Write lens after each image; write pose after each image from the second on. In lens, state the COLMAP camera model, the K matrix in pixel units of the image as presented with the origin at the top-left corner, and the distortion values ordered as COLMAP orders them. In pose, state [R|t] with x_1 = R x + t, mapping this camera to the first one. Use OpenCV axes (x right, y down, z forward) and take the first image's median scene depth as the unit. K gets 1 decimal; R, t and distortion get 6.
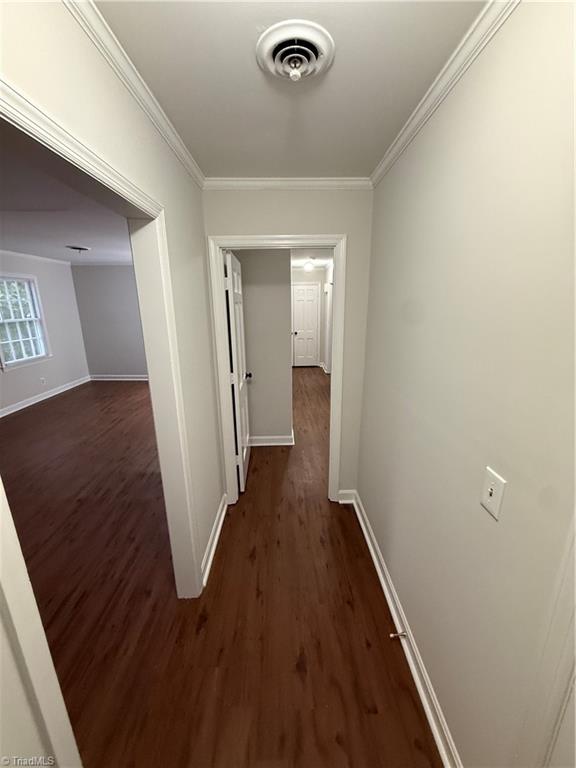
lens RADIAL K [[306.2, 0, 288.0], [0, 306.2, 384.0], [0, 0, 1]] dist [0.000776, 0.000124]
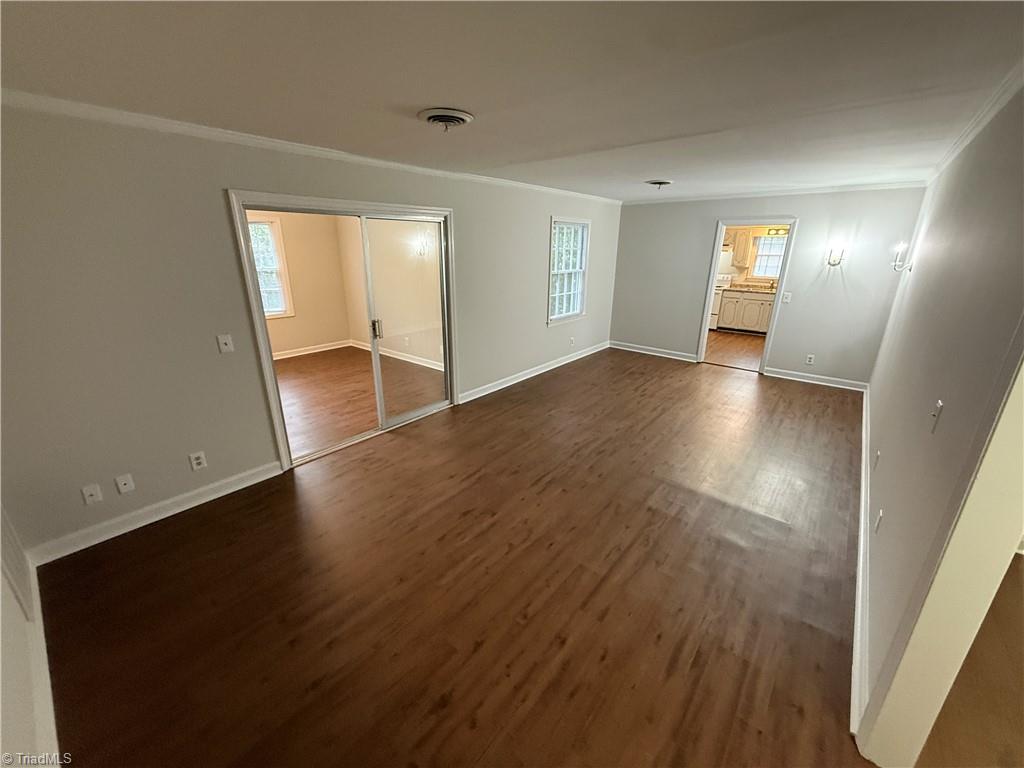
lens RADIAL K [[408.3, 0, 514.4], [0, 408.3, 388.2], [0, 0, 1]] dist [0.000776, 0.000124]
pose [[0.759742, 0.224647, -0.610185, -0.178211], [-0.182595, 0.974371, 0.131377, -0.002140], [0.624060, 0.011604, 0.781290, -0.030059]]
